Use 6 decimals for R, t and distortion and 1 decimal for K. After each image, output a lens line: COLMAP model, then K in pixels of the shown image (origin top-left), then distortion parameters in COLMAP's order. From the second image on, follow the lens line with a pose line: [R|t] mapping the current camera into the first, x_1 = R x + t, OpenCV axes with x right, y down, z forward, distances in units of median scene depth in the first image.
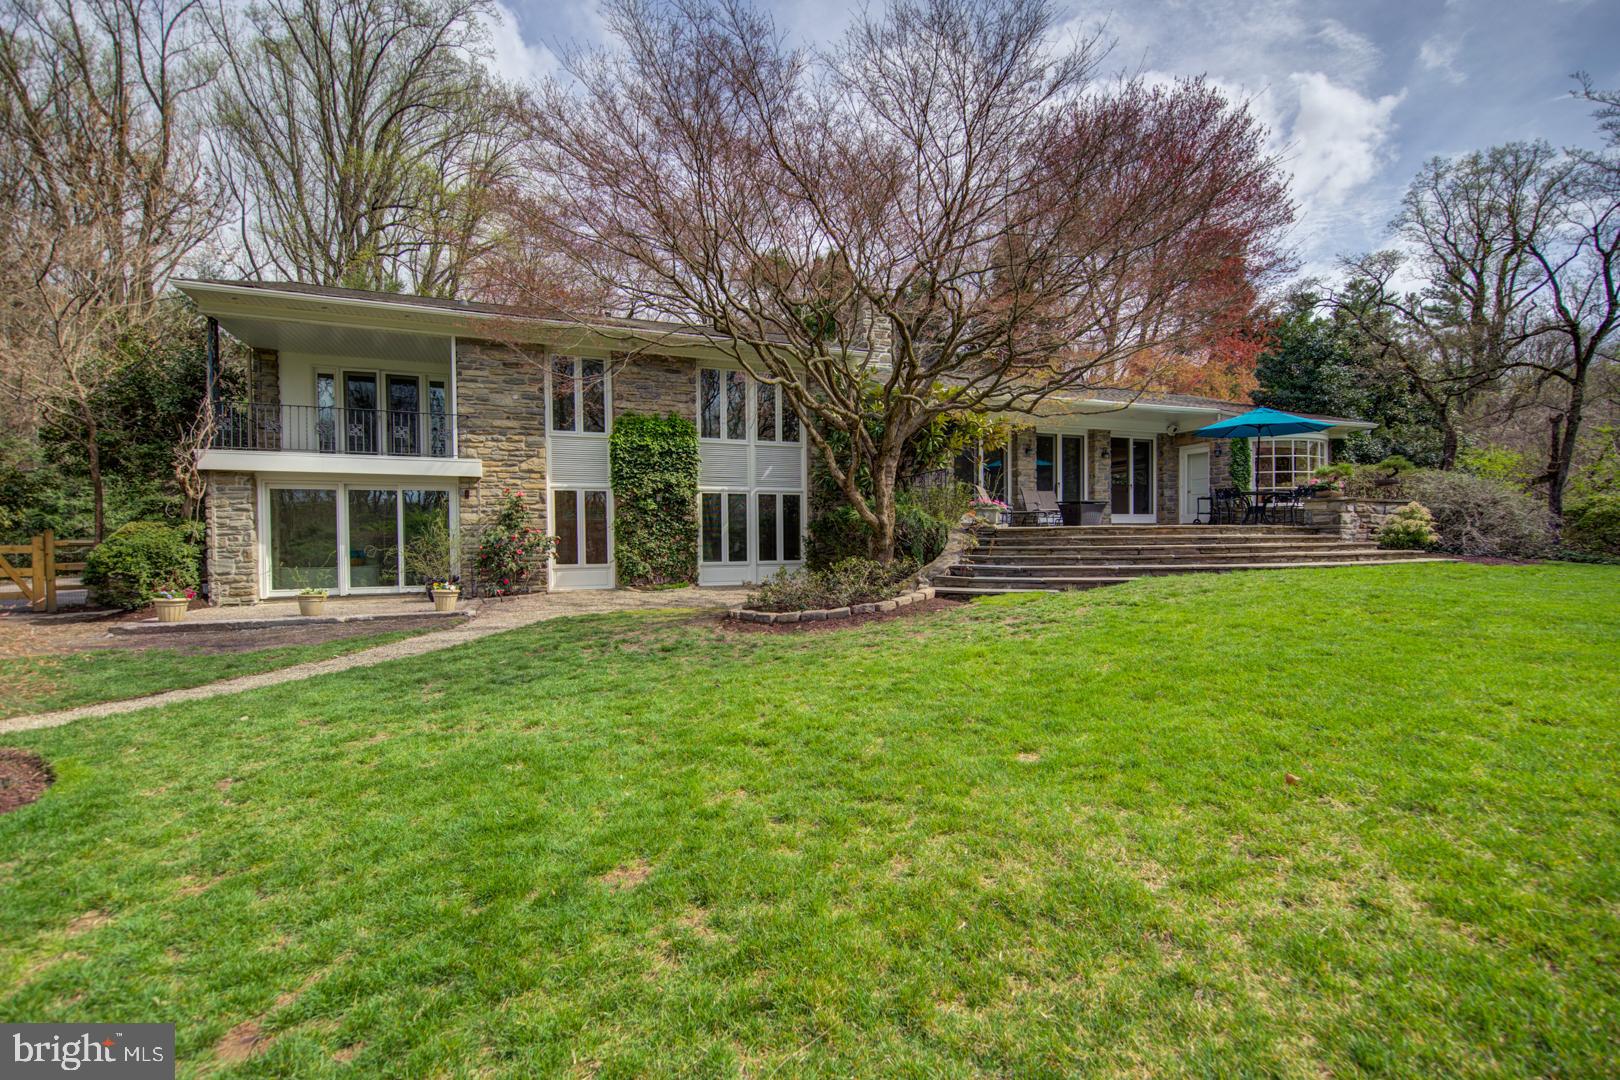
lens RADIAL K [[702.8, 0, 790.8], [0, 702.8, 568.8], [0, 0, 1]] dist [0.000702, -0.000135]
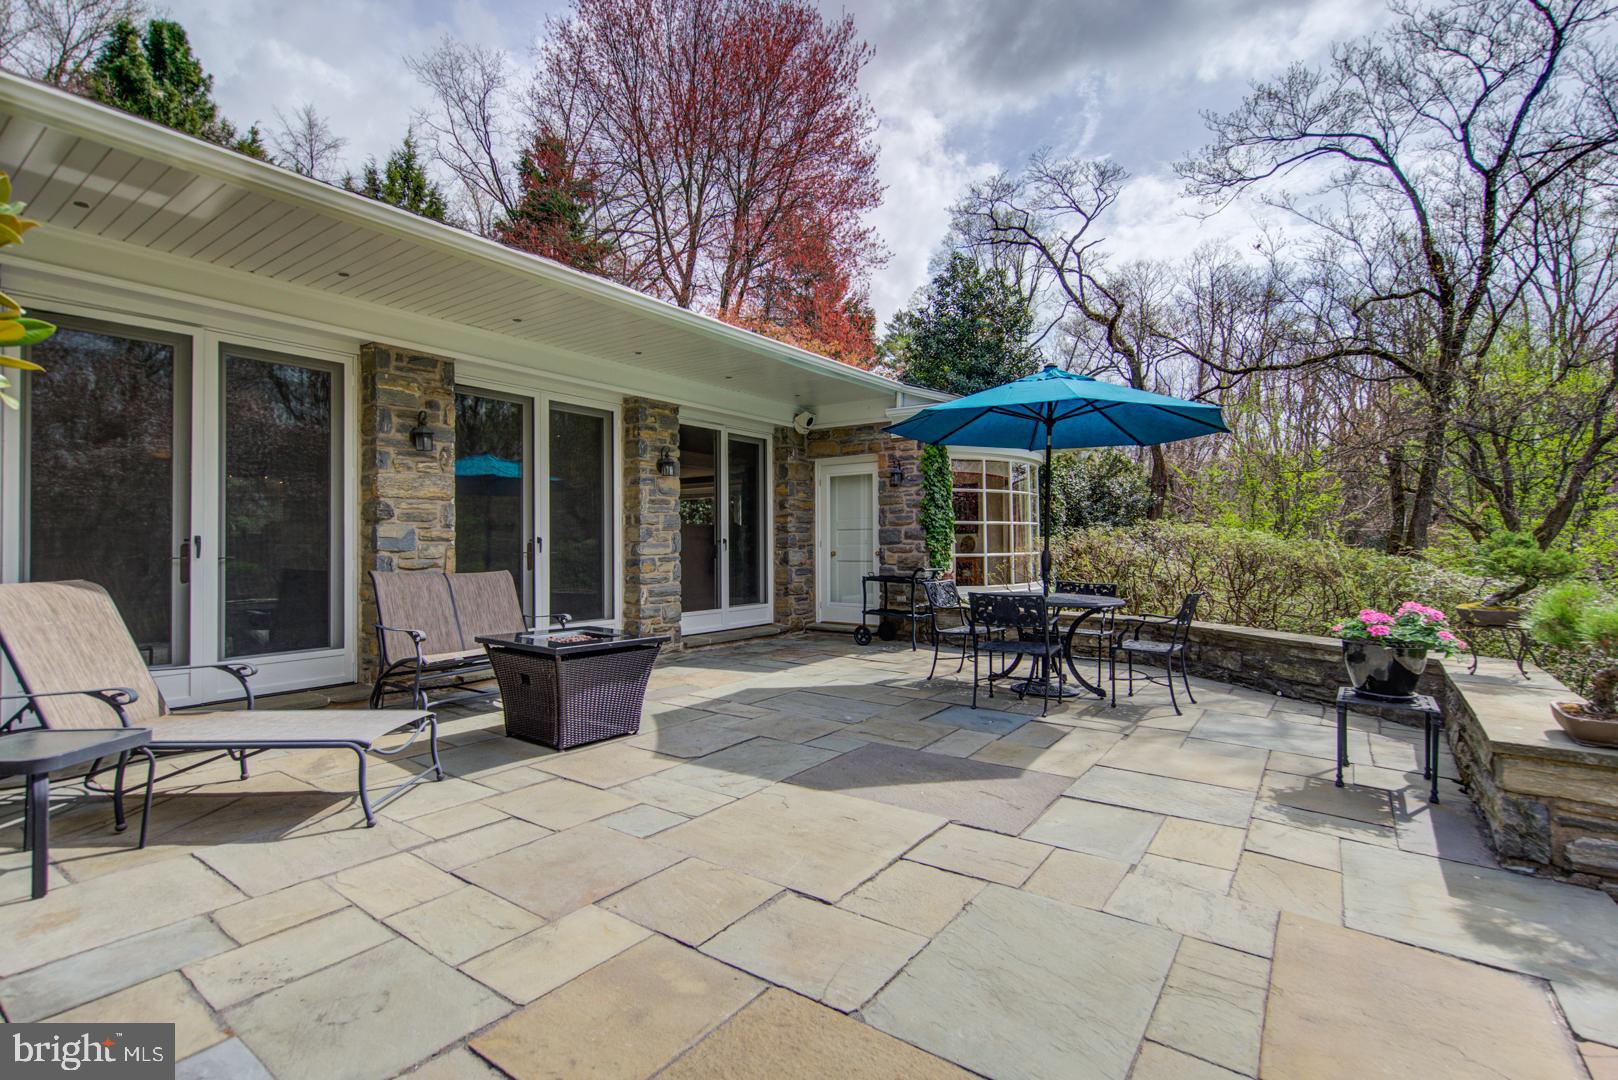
lens RADIAL K [[738.6, 0, 807.1], [0, 738.6, 543.7], [0, 0, 1]] dist [0.011795, -0.004001]
pose [[0.834263, 0.006760, 0.551326, 0.280530], [0.012335, 0.999446, -0.030920, -0.102884], [-0.551229, 0.032596, 0.833717, 0.601631]]
